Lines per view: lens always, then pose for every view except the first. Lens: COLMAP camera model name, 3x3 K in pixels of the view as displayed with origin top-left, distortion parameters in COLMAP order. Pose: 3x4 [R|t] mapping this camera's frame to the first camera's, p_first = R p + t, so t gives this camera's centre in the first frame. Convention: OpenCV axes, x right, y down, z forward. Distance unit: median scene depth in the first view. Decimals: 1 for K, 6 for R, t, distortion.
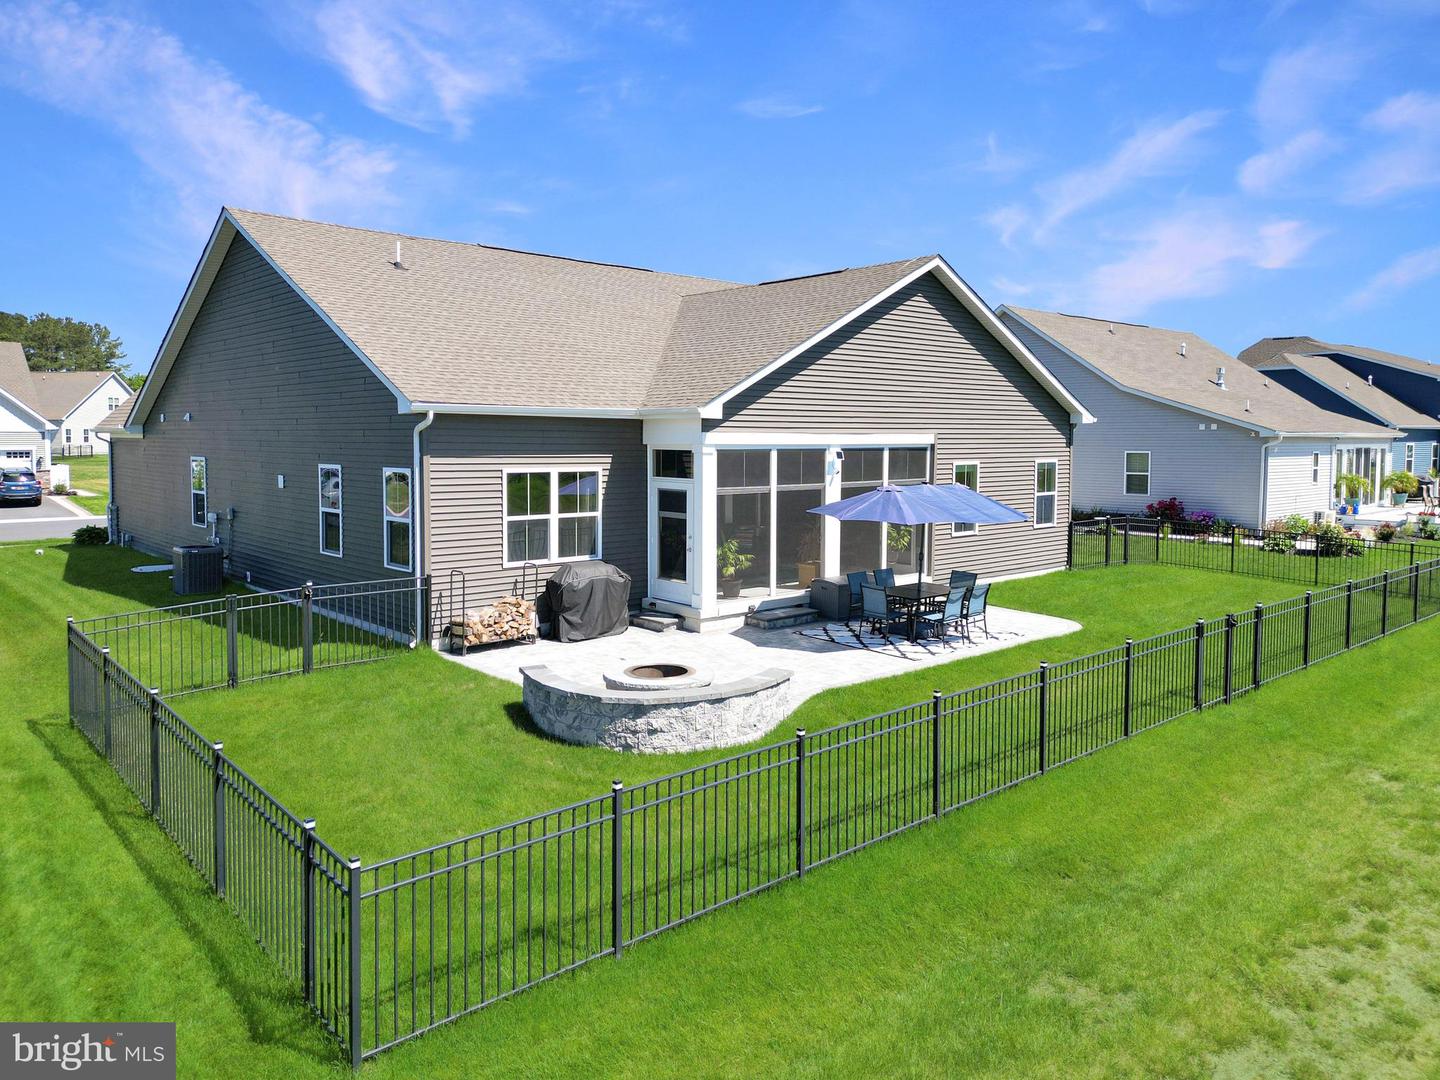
lens RADIAL K [[1092.7, 0, 719.5], [0, 1092.7, 547.3], [0, 0, 1]] dist [0.055495, -0.023496]
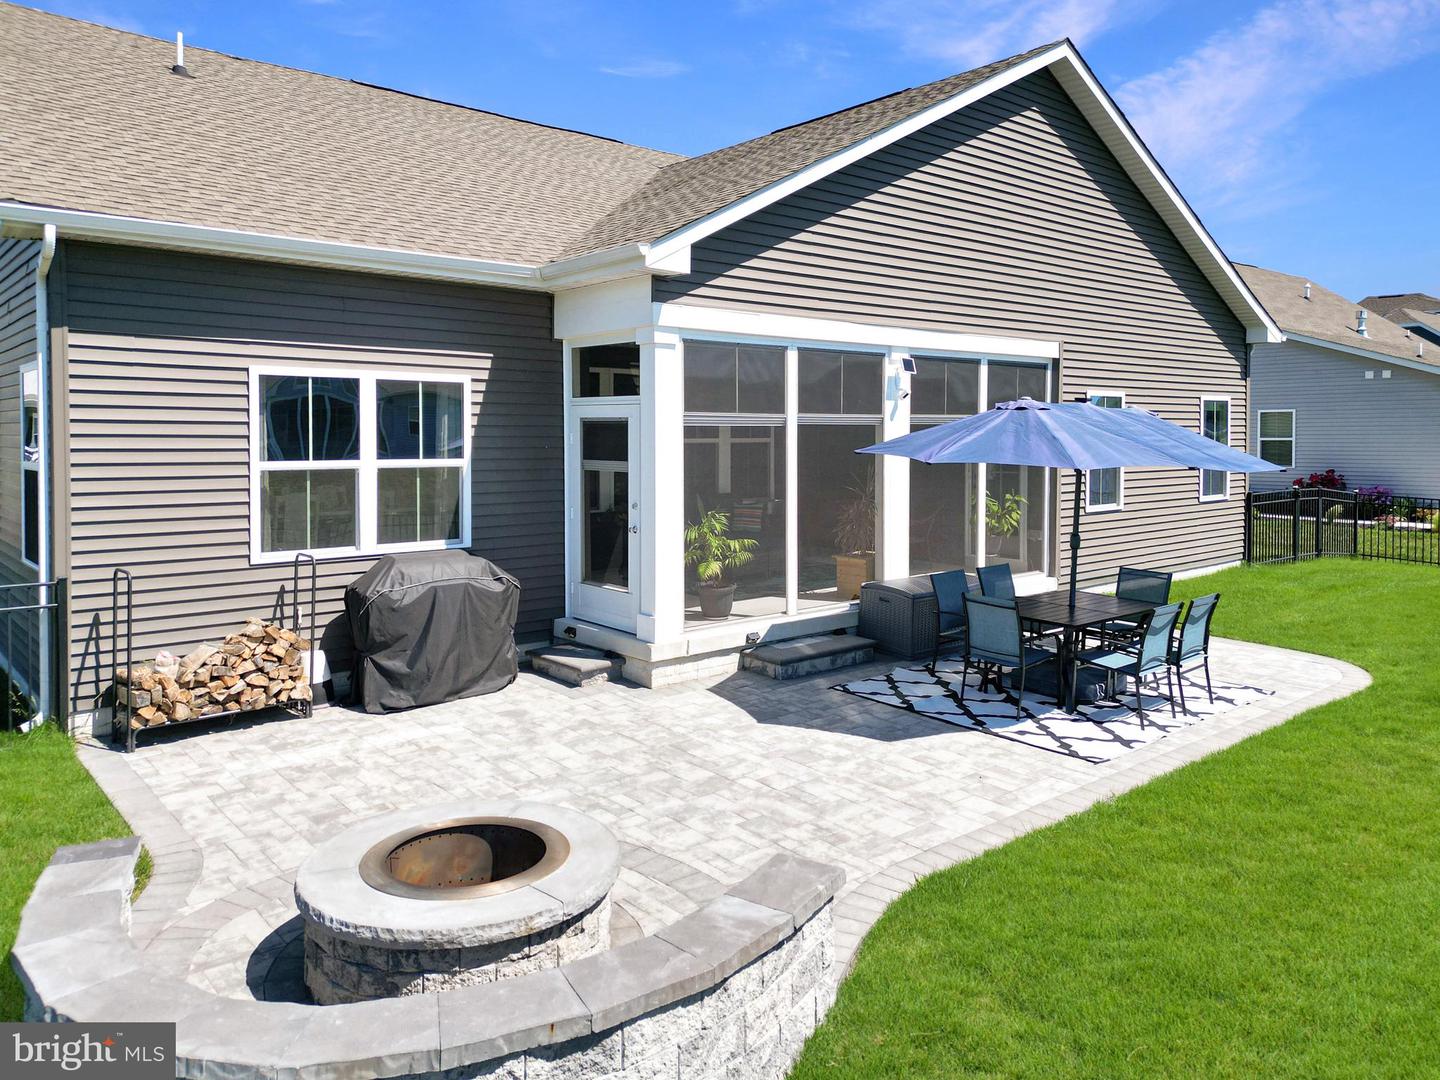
lens RADIAL K [[1092.7, 0, 719.8], [0, 1092.7, 528.8], [0, 0, 1]] dist [0.055495, -0.023496]
pose [[0.999737, -0.001862, -0.022837, 0.026650], [0.001564, 0.999913, -0.013099, 0.009049], [0.022859, 0.013060, 0.999653, 0.469933]]
